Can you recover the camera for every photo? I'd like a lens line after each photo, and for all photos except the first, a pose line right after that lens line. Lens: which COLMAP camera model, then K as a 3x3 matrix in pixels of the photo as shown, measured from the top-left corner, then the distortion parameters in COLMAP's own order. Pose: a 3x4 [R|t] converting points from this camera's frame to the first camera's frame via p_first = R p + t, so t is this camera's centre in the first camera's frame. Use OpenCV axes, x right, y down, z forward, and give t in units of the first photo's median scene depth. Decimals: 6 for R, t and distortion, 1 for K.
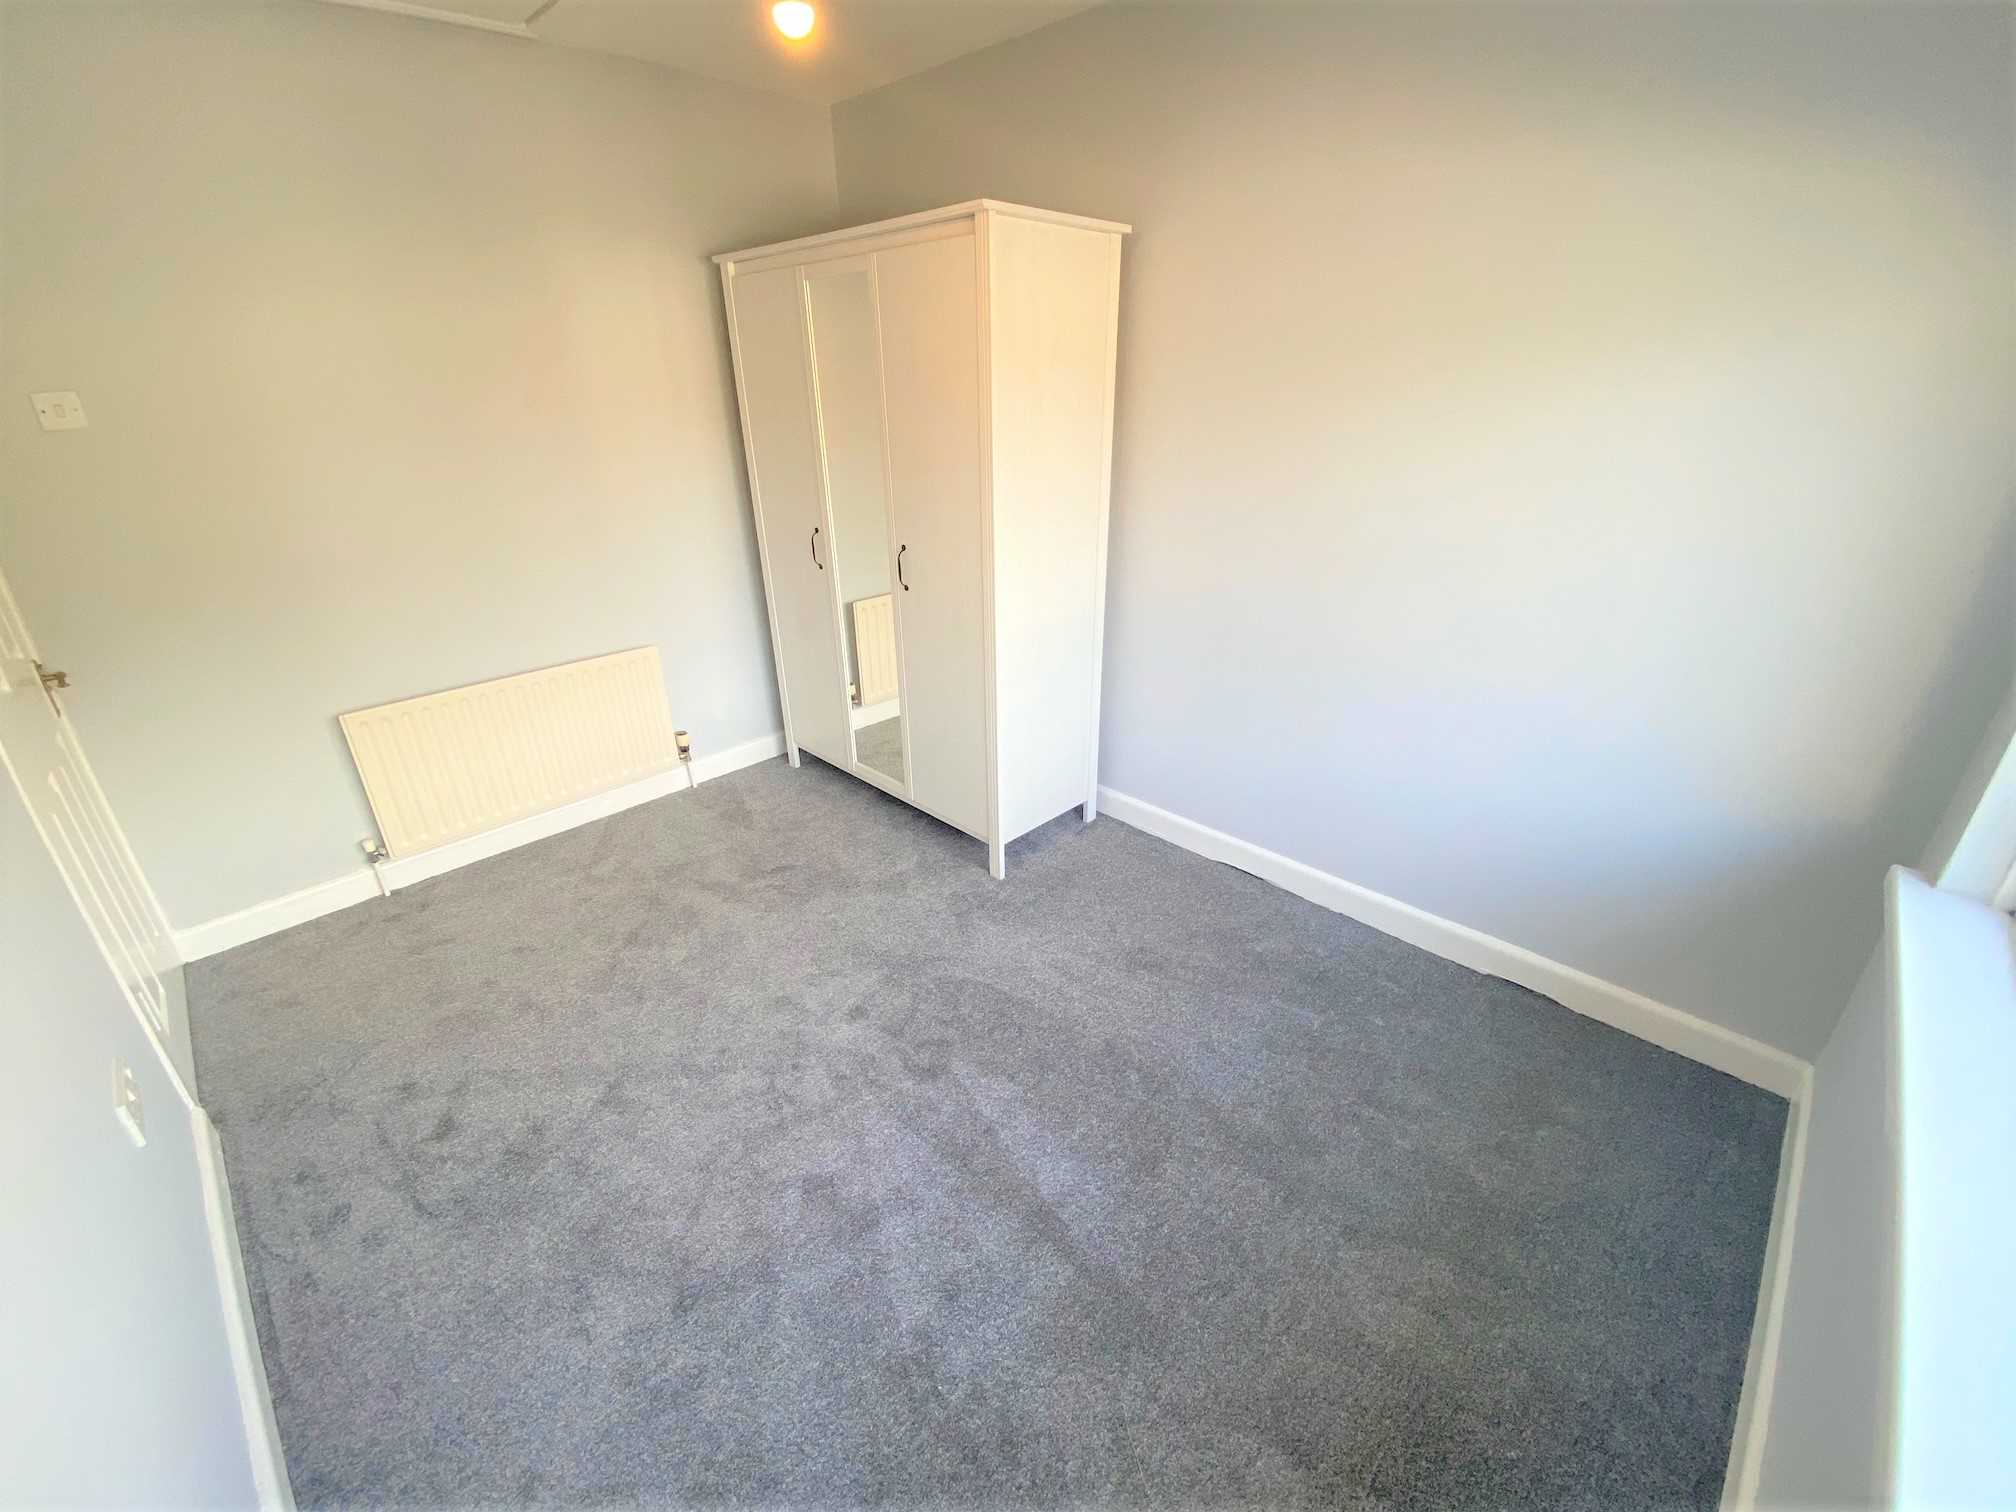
lens RADIAL K [[817.4, 0, 1005.0], [0, 817.4, 752.9], [0, 0, 1]] dist [0.039987, -0.030778]
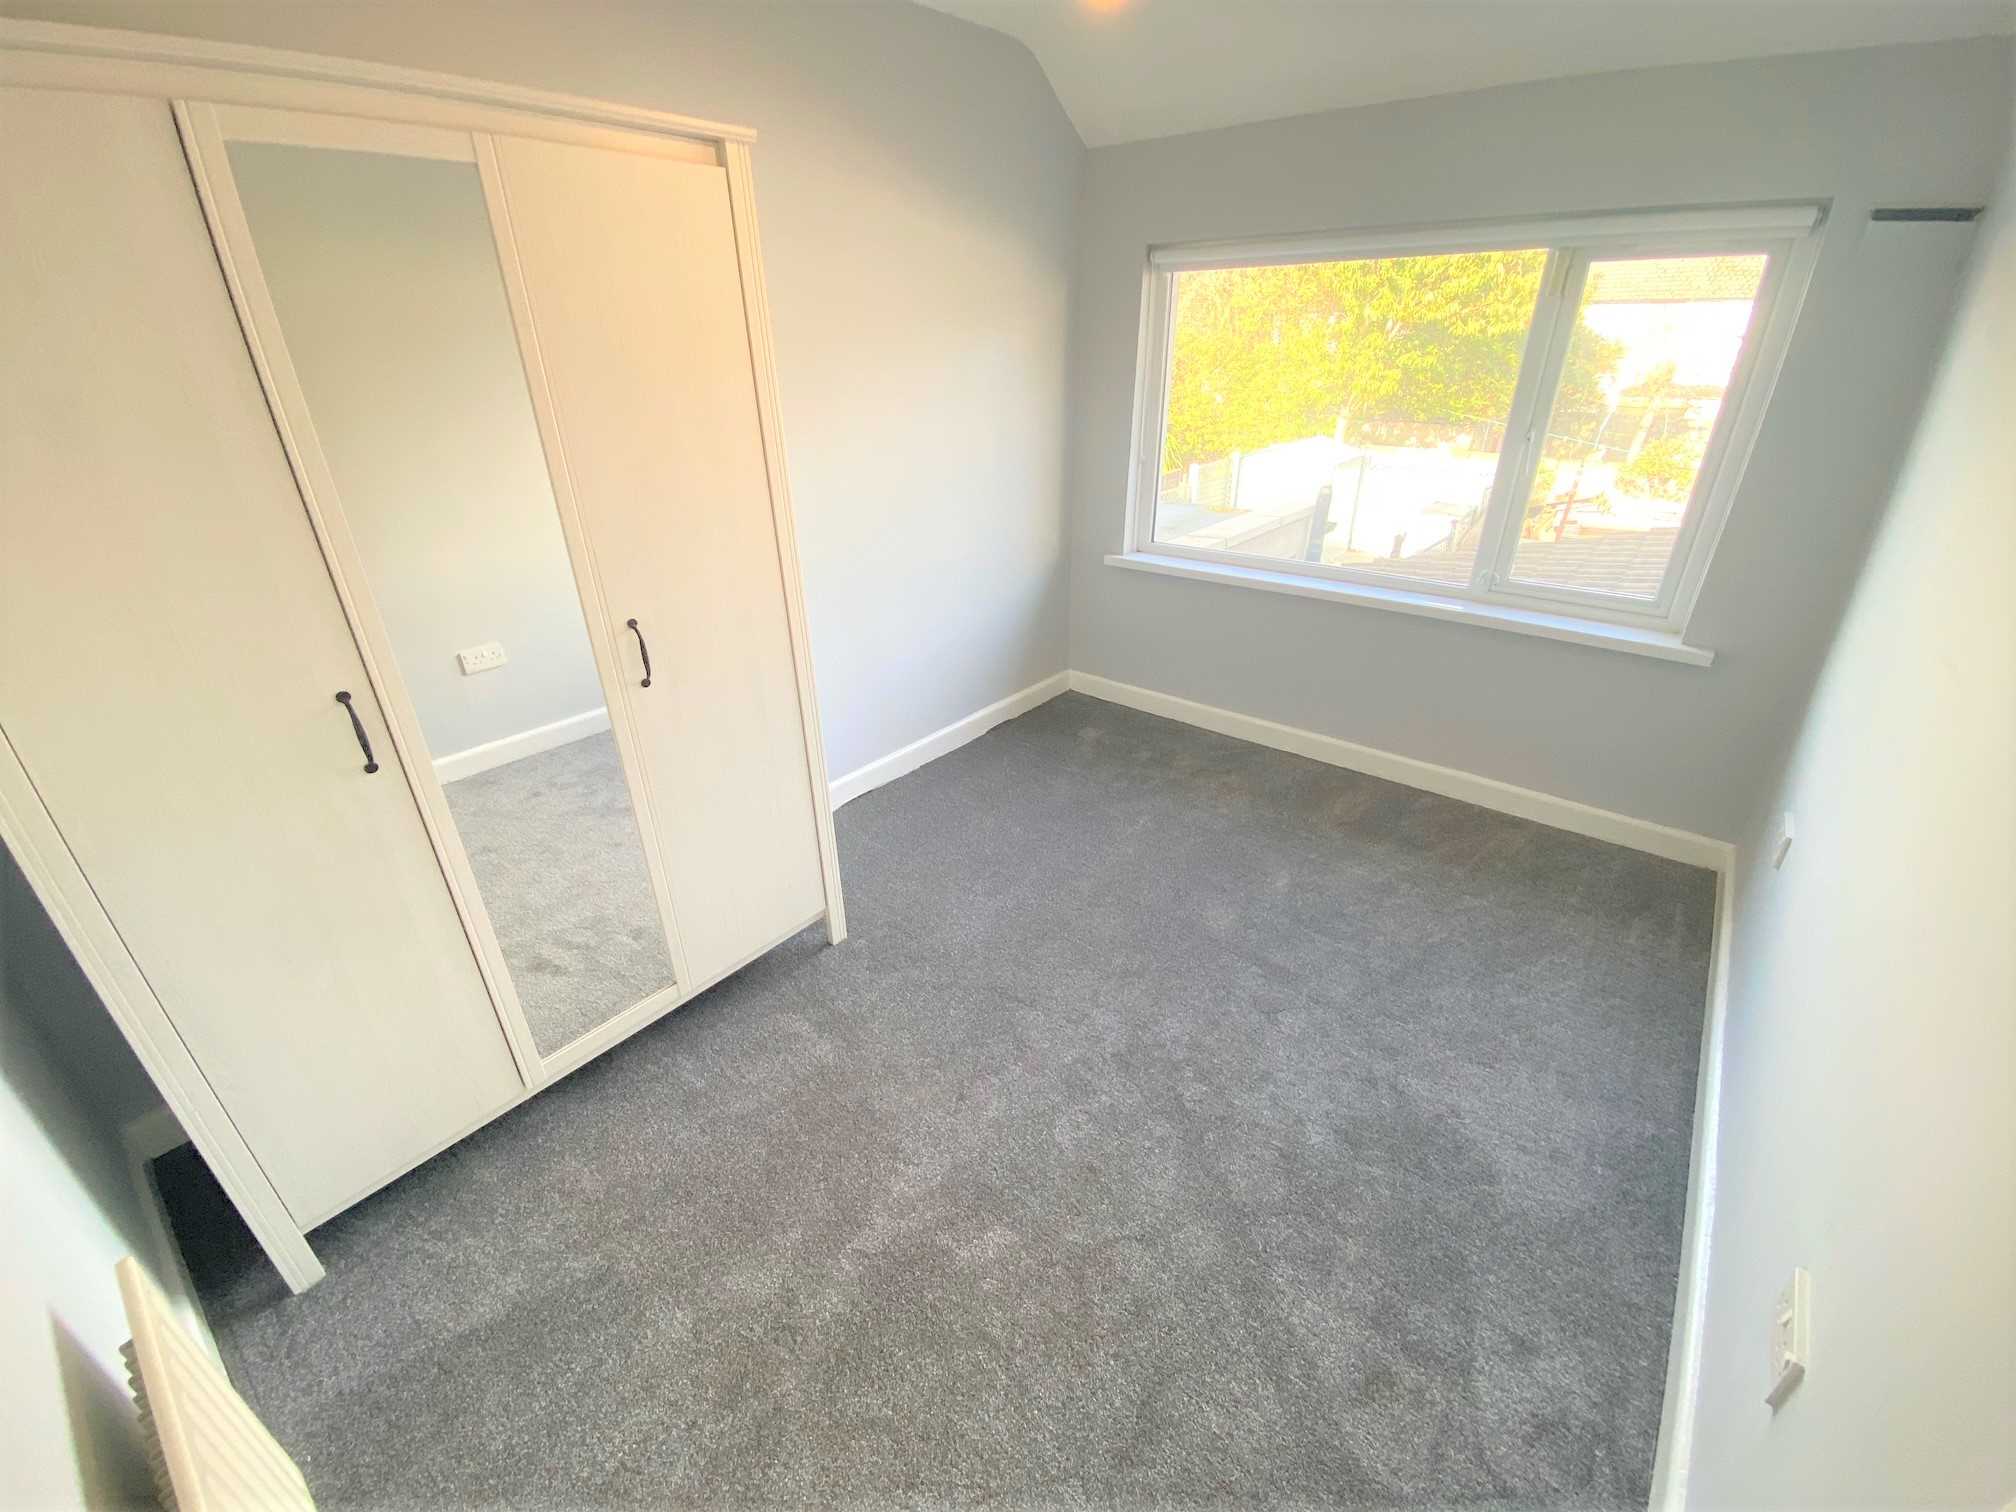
lens RADIAL K [[848.0, 0, 1008.0], [0, 848.0, 756.0], [0, 0, 1]] dist [0.001479, -0.003742]
pose [[-0.100523, -0.423851, 0.900136, -0.862809], [0.425643, 0.799427, 0.423963, -0.352210], [-0.899290, 0.425755, 0.100049, 0.784178]]
